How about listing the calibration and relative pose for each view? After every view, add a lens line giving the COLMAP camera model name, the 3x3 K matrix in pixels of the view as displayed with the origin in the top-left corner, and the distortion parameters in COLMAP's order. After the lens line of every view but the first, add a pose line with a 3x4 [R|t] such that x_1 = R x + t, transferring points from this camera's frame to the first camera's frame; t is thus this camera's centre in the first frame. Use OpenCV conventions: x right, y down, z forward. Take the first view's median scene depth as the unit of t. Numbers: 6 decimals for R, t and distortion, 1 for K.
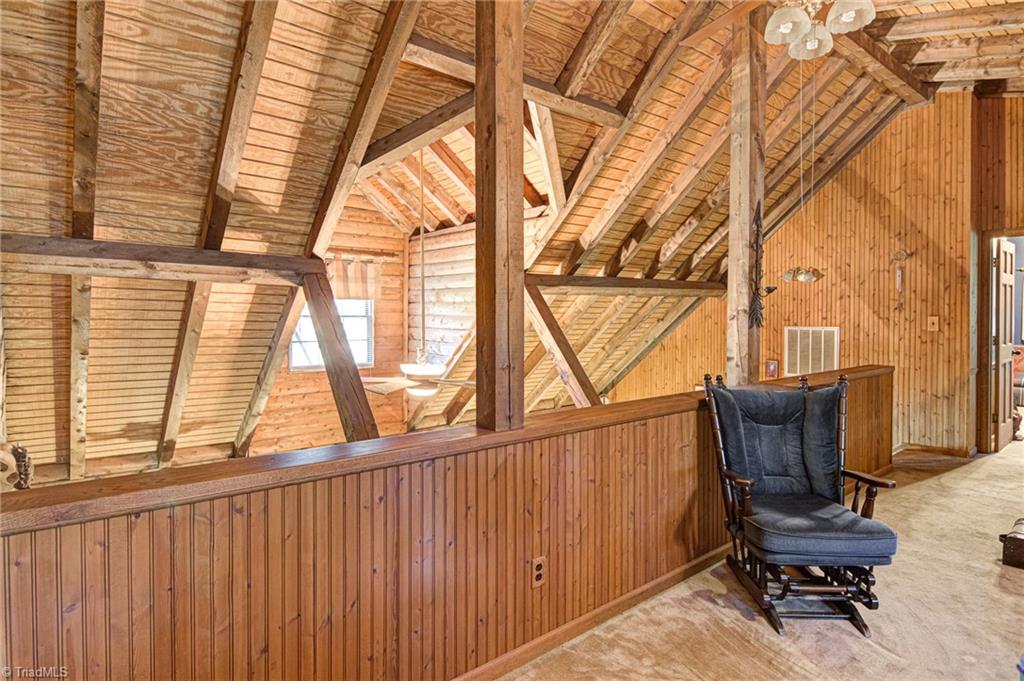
lens RADIAL K [[535.3, 0, 510.4], [0, 535.3, 336.7], [0, 0, 1]] dist [0.028136, -0.021284]
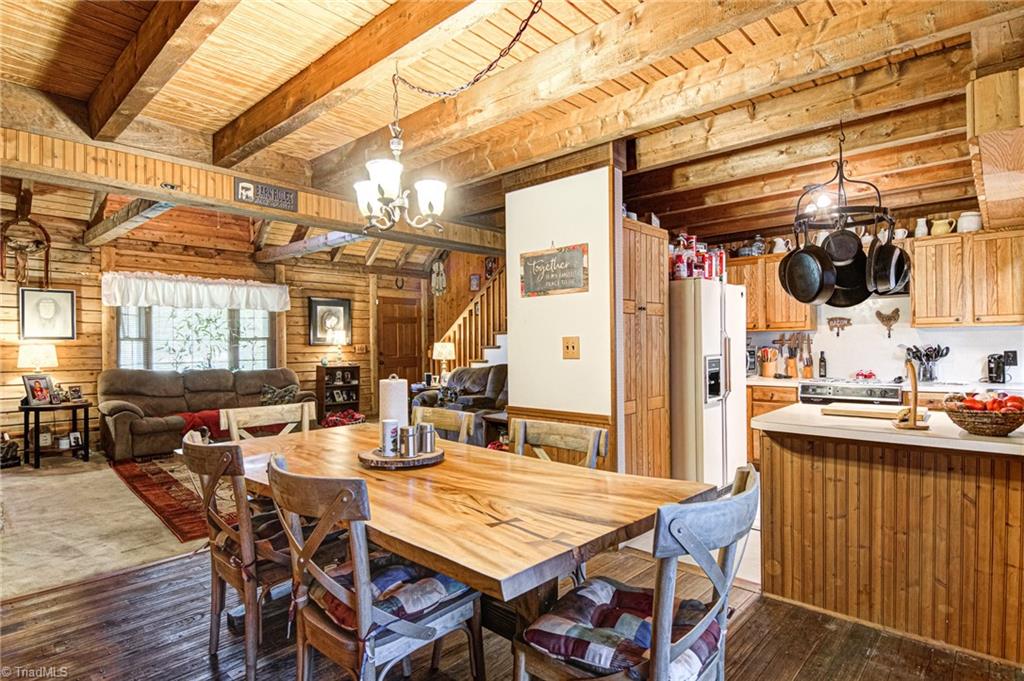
lens RADIAL K [[532.2, 0, 512.4], [0, 532.2, 343.3], [0, 0, 1]] dist [0.027897, -0.023479]
pose [[0.990198, -0.008162, 0.139433, 0.213384], [0.010148, 0.999857, -0.013544, 0.413243], [-0.139302, 0.014826, 0.990139, -0.260218]]
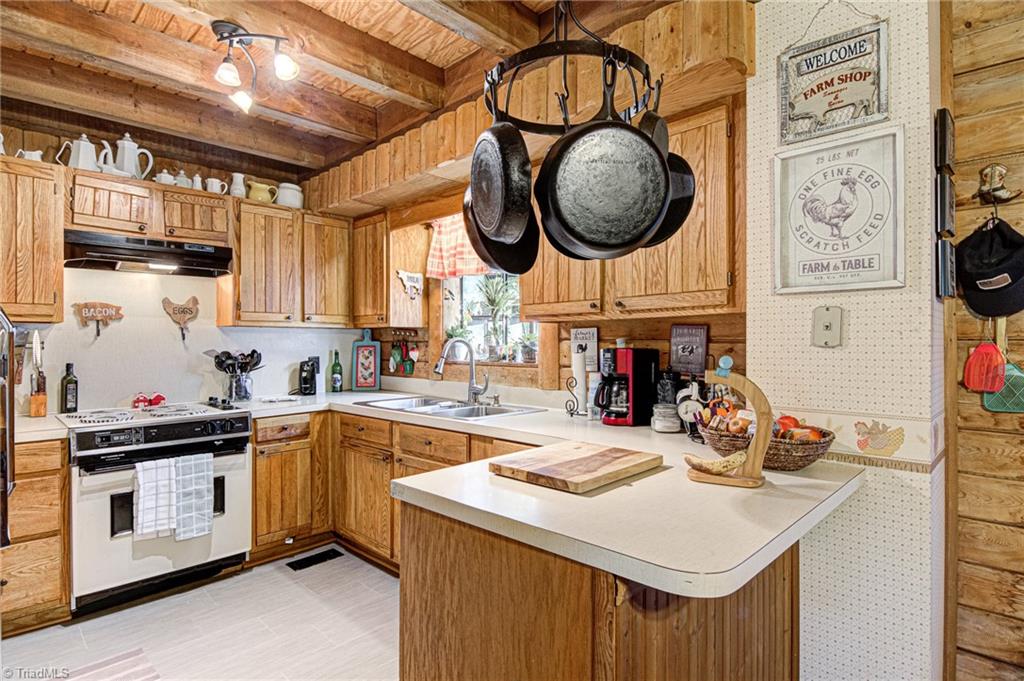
lens RADIAL K [[526.7, 0, 517.3], [0, 526.7, 343.8], [0, 0, 1]] dist [0.026801, -0.019663]
pose [[-0.122495, 0.003178, 0.992464, 0.323941], [0.018790, 0.999823, -0.000882, 0.410327], [-0.992291, 0.018541, -0.122533, 0.185419]]
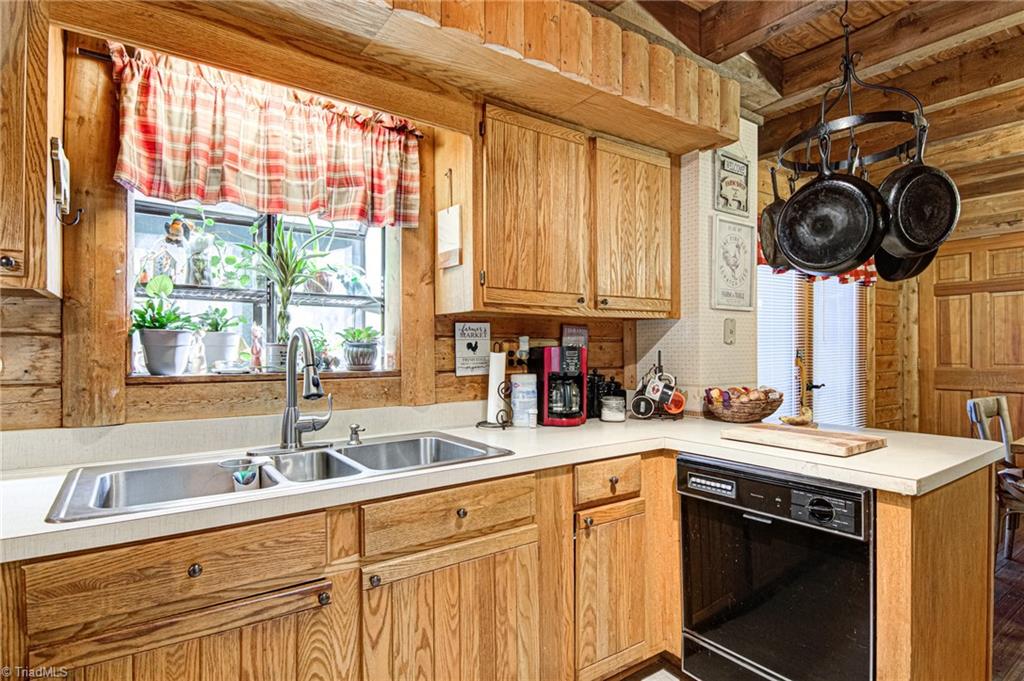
lens RADIAL K [[536.1, 0, 513.6], [0, 536.1, 350.0], [0, 0, 1]] dist [0.002776, 0.000161]
pose [[-0.997815, 0.007323, 0.065663, 0.697962], [0.008647, 0.999764, 0.019905, 0.409576], [-0.065502, 0.020429, -0.997643, 0.435584]]
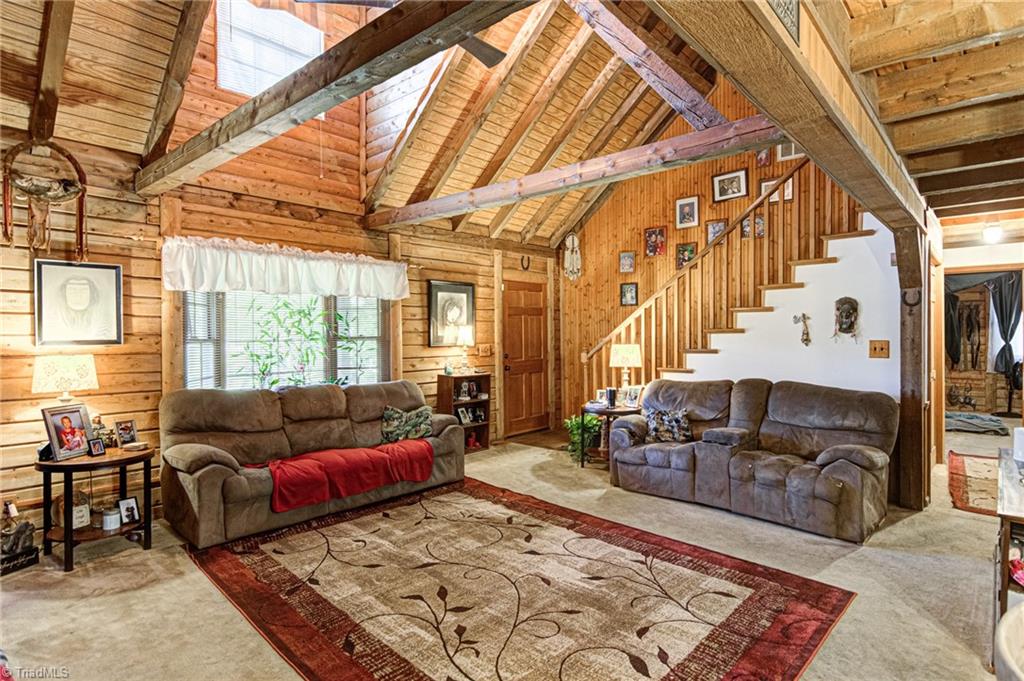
lens RADIAL K [[537.6, 0, 516.9], [0, 537.6, 332.9], [0, 0, 1]] dist [0.025515, -0.022402]
pose [[0.986853, -0.006272, 0.161497, -0.098536], [0.008253, 0.999899, -0.011602, 0.383124], [-0.161408, 0.012783, 0.986805, 0.142503]]
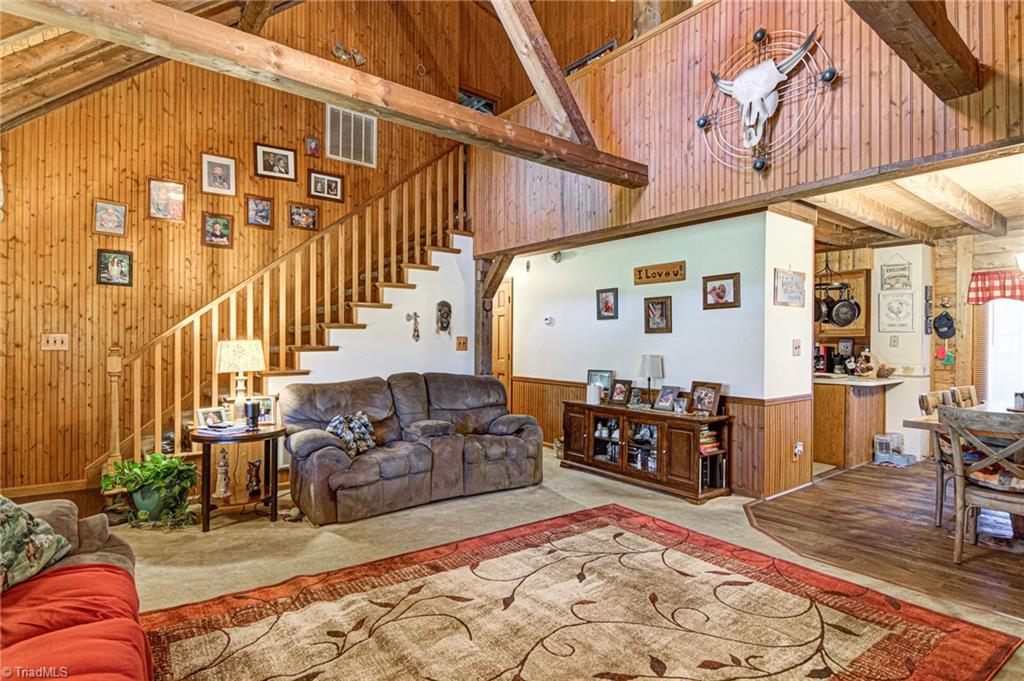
lens RADIAL K [[532.2, 0, 512.4], [0, 532.2, 343.3], [0, 0, 1]] dist [0.027897, -0.023479]
pose [[0.020573, -0.003229, 0.999783, -0.412607], [0.010936, 0.999936, 0.003005, 0.398207], [-0.999729, 0.010872, 0.020607, 0.668561]]
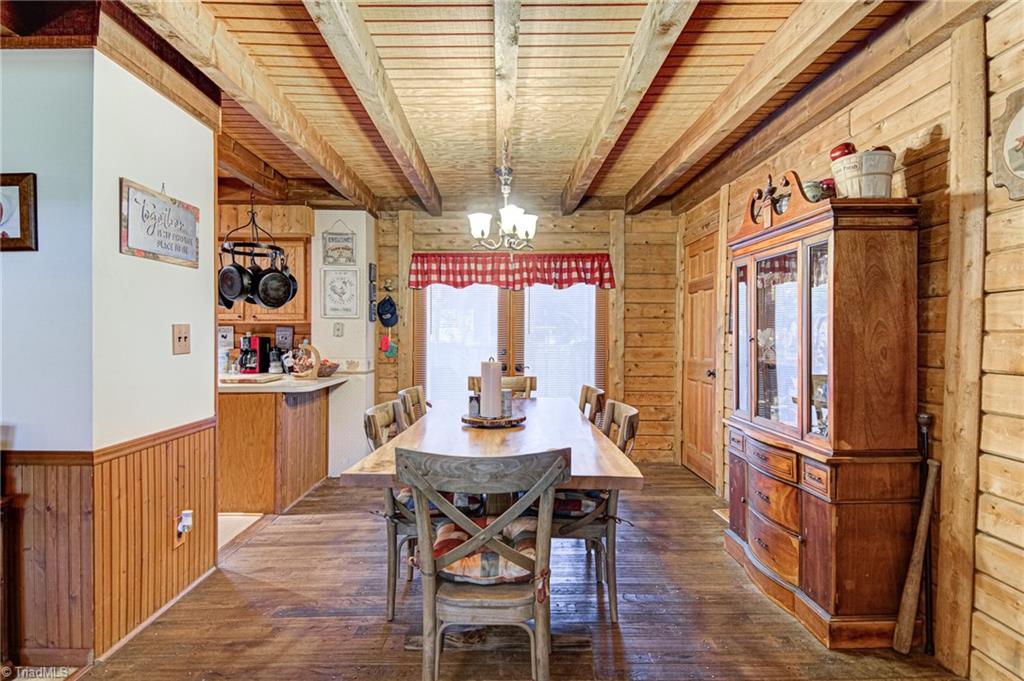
lens RADIAL K [[535.3, 0, 510.4], [0, 535.3, 336.7], [0, 0, 1]] dist [0.028136, -0.021284]
pose [[-0.781257, -0.004728, 0.624192, -0.109230], [0.007424, 0.999830, 0.016866, 0.403753], [-0.624166, 0.017810, -0.781089, 0.449726]]
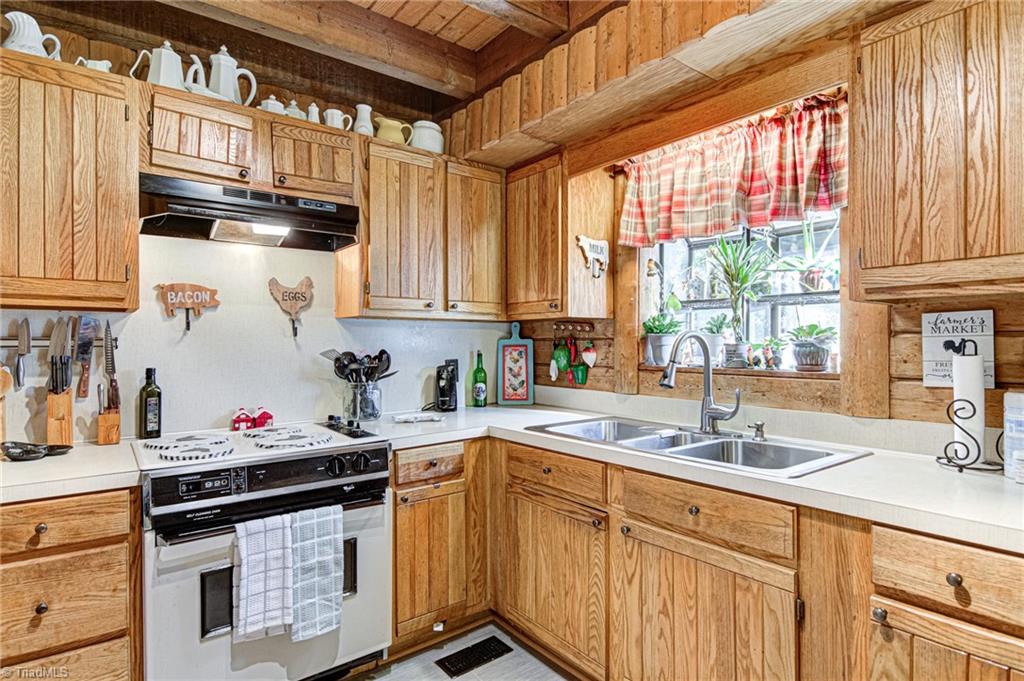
lens RADIAL K [[542.3, 0, 514.6], [0, 542.3, 346.9], [0, 0, 1]] dist [0.027919, -0.022385]
pose [[0.025124, 0.000261, 0.999684, 0.490886], [0.018772, 0.999824, -0.000733, 0.410801], [-0.999508, 0.018785, 0.025115, 0.277557]]
